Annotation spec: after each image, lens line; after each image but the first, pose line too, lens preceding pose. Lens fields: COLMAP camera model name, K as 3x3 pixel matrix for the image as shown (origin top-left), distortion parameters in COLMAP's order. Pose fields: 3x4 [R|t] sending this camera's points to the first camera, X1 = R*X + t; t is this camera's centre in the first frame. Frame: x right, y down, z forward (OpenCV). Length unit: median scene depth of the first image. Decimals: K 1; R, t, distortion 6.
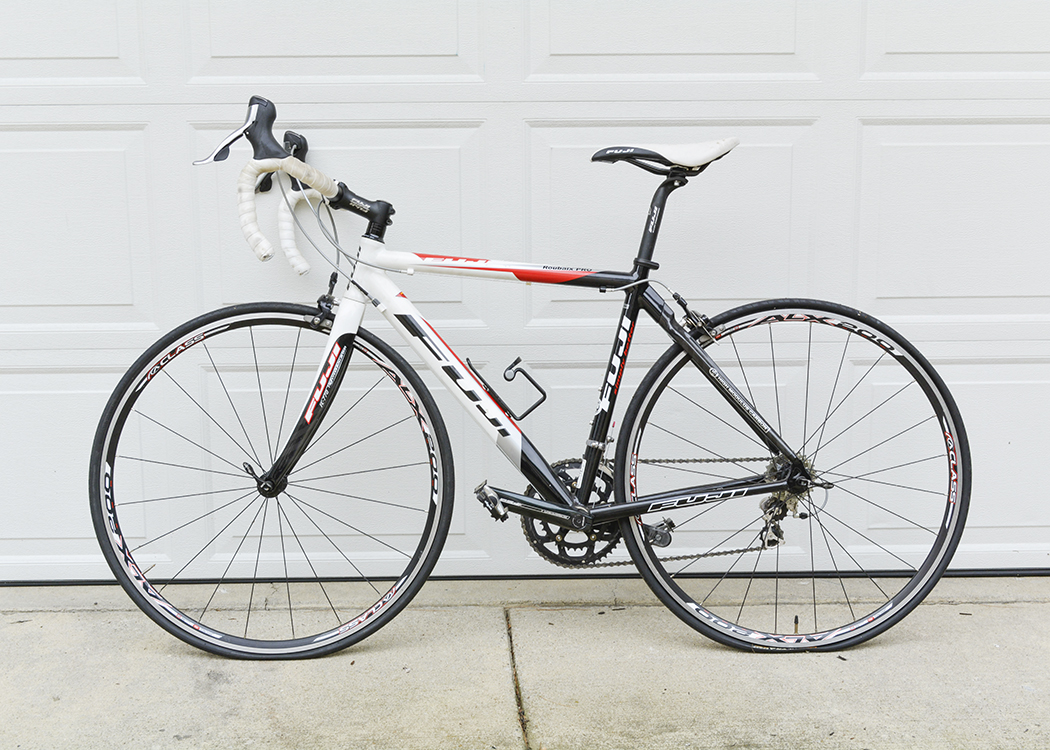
lens RADIAL K [[1386.1, 0, 525.0], [0, 1386.1, 375.0], [0, 0, 1]] dist [0.001353, 0.015315]
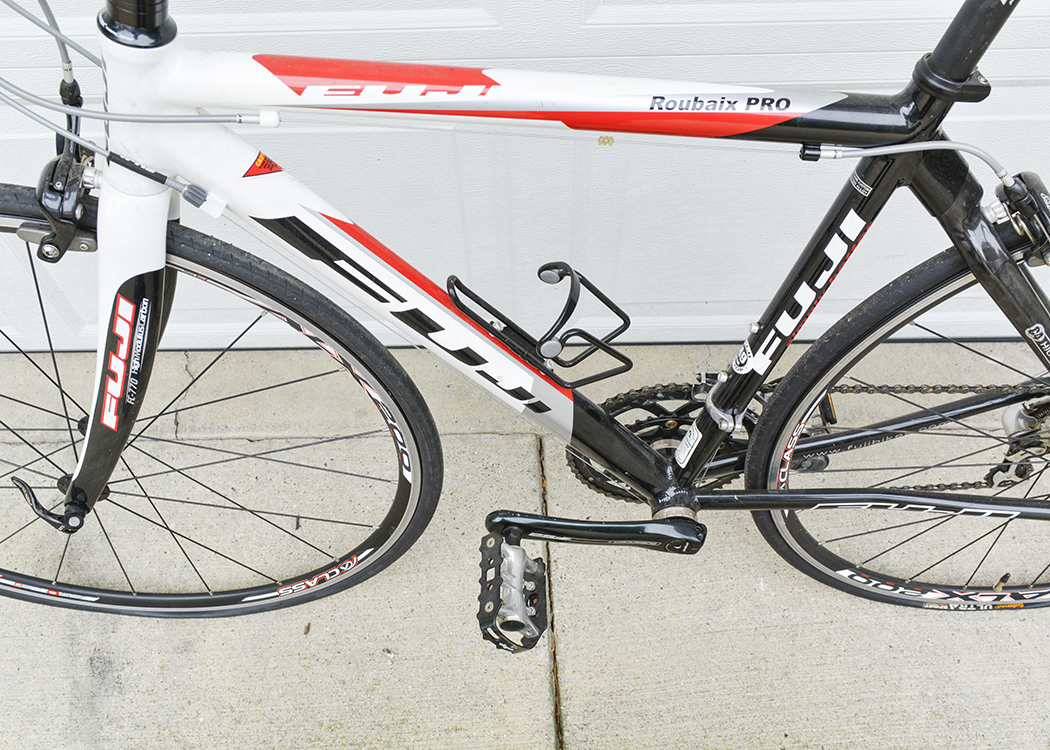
lens RADIAL K [[956.8, 0, 525.0], [0, 956.8, 375.0], [0, 0, 1]] dist [0.002217, -0.001691]
pose [[0.999757, 0.009072, -0.020115, -0.012833], [0.009106, 0.660719, 0.750578, -0.211692], [0.020099, -0.750578, 0.660476, 0.789750]]
